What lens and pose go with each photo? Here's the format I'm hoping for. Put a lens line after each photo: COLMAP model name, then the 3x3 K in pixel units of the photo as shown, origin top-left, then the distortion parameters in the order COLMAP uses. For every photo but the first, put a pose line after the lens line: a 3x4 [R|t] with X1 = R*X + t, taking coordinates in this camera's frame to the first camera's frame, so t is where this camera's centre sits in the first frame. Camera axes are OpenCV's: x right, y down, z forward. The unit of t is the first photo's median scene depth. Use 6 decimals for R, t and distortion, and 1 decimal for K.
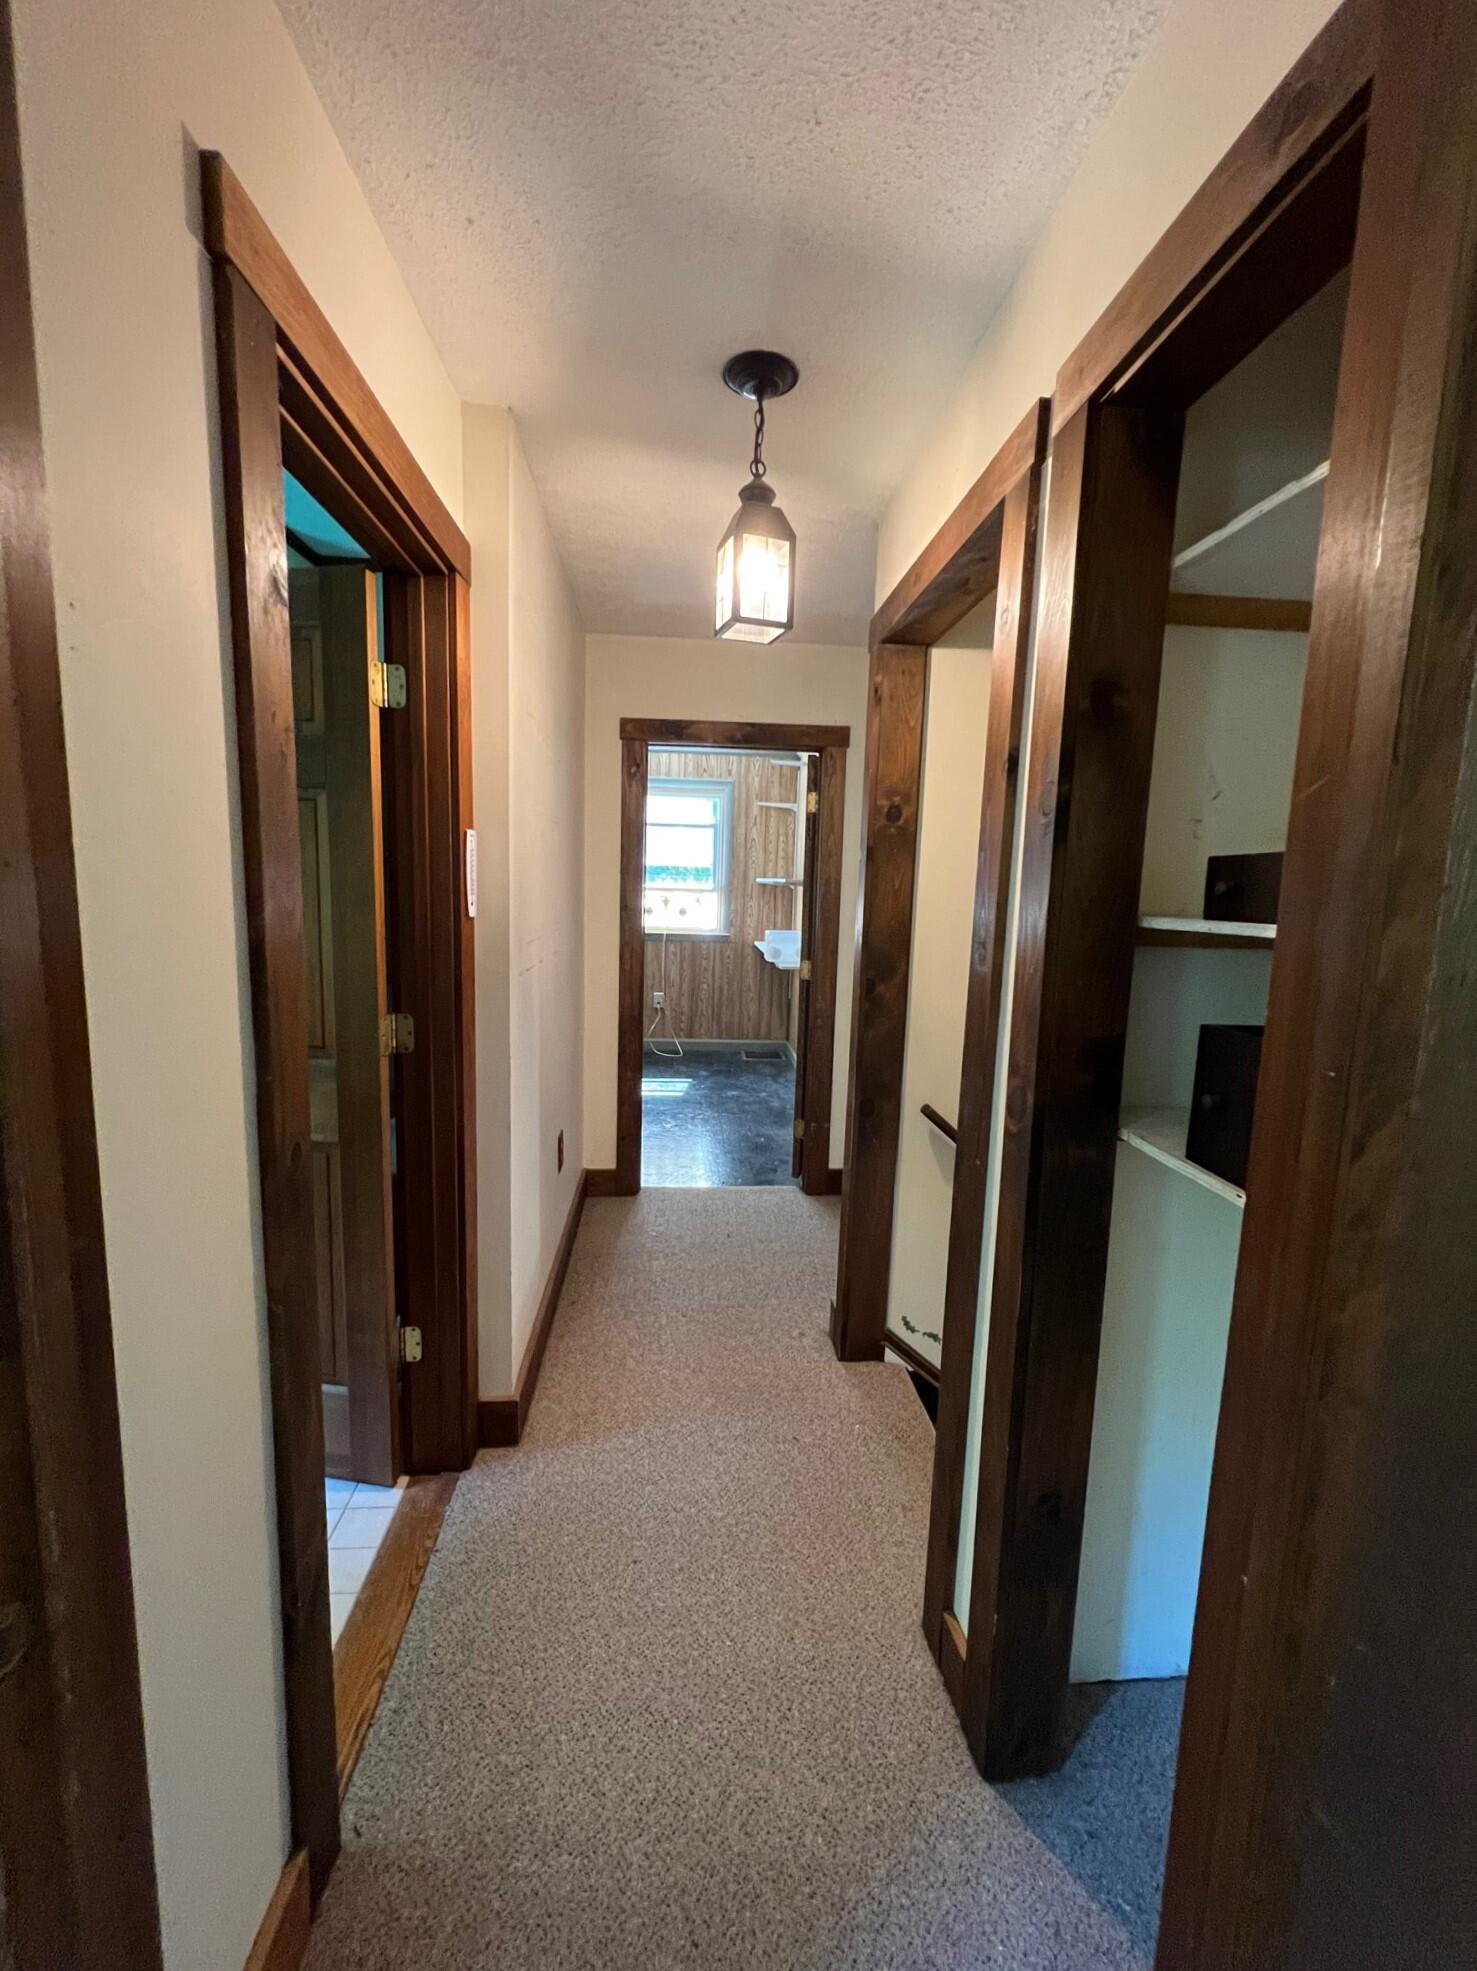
lens RADIAL K [[789.5, 0, 738.5], [0, 789.5, 985.5], [0, 0, 1]] dist [0.000407, 0.000166]
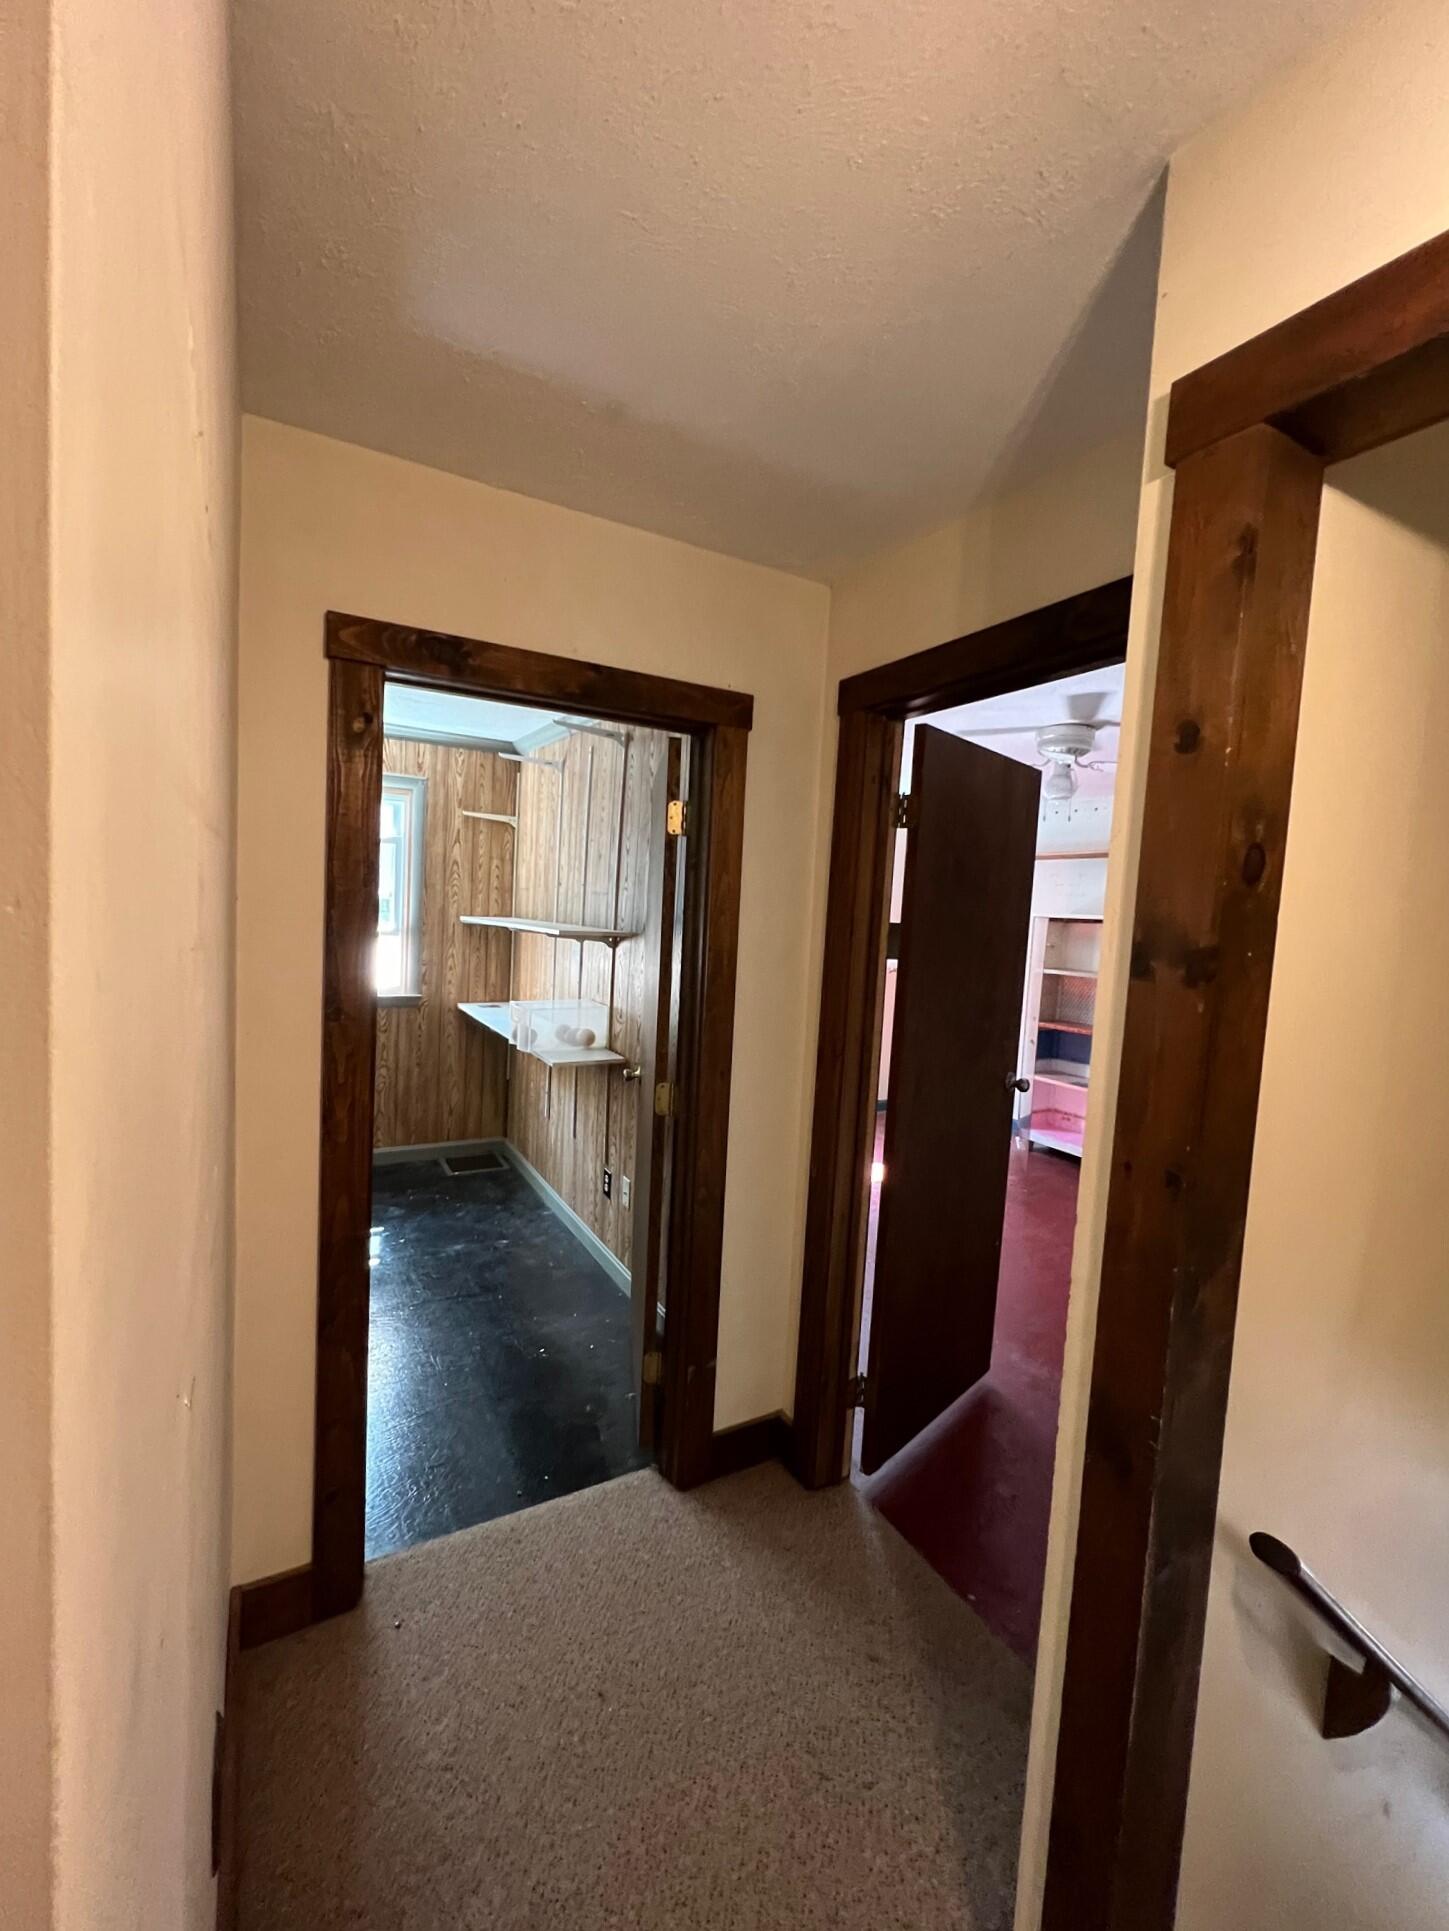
lens RADIAL K [[798.4, 0, 724.5], [0, 798.4, 965.5], [0, 0, 1]] dist [-0.007579, 0.000060]
pose [[0.903432, -0.012327, 0.428554, -0.072402], [0.034021, 0.998496, -0.042999, -0.052089], [-0.427380, 0.053426, 0.902492, 0.248078]]
